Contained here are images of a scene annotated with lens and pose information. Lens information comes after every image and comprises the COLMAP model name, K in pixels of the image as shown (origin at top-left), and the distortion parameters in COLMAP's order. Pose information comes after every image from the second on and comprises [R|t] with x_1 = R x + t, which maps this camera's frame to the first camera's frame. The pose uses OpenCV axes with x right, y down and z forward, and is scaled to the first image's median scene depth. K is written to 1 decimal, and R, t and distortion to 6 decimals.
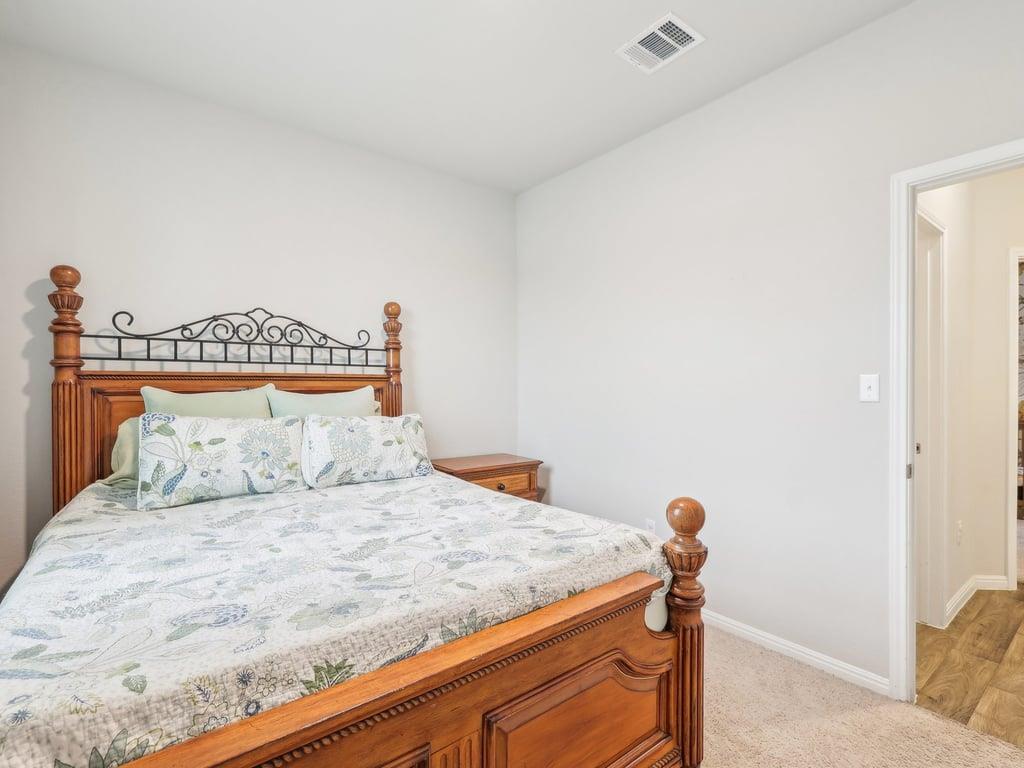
lens RADIAL K [[497.2, 0, 512.4], [0, 497.2, 387.6], [0, 0, 1]] dist [-0.000274, 0.000882]
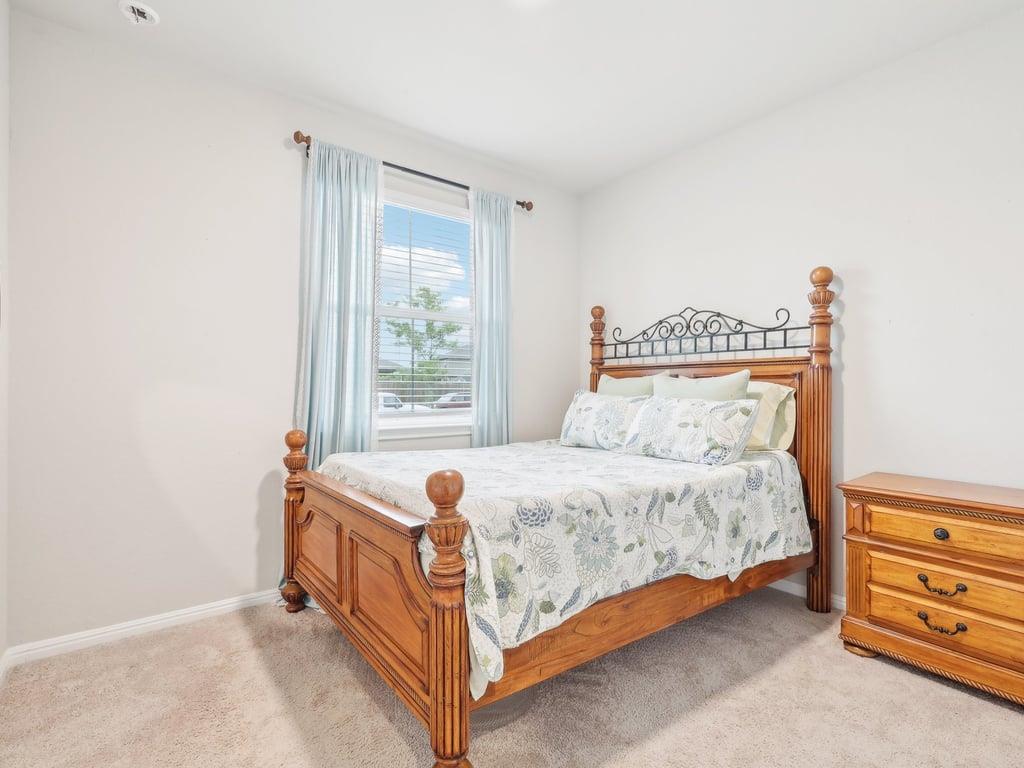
lens RADIAL K [[497.2, 0, 512.0], [0, 497.2, 384.8], [0, 0, 1]] dist [-0.000274, 0.000882]
pose [[-0.007999, -0.002591, -0.999965, 0.690341], [0.003238, 0.999991, -0.002617, 0.027266], [0.999963, -0.003259, -0.007991, 0.585200]]
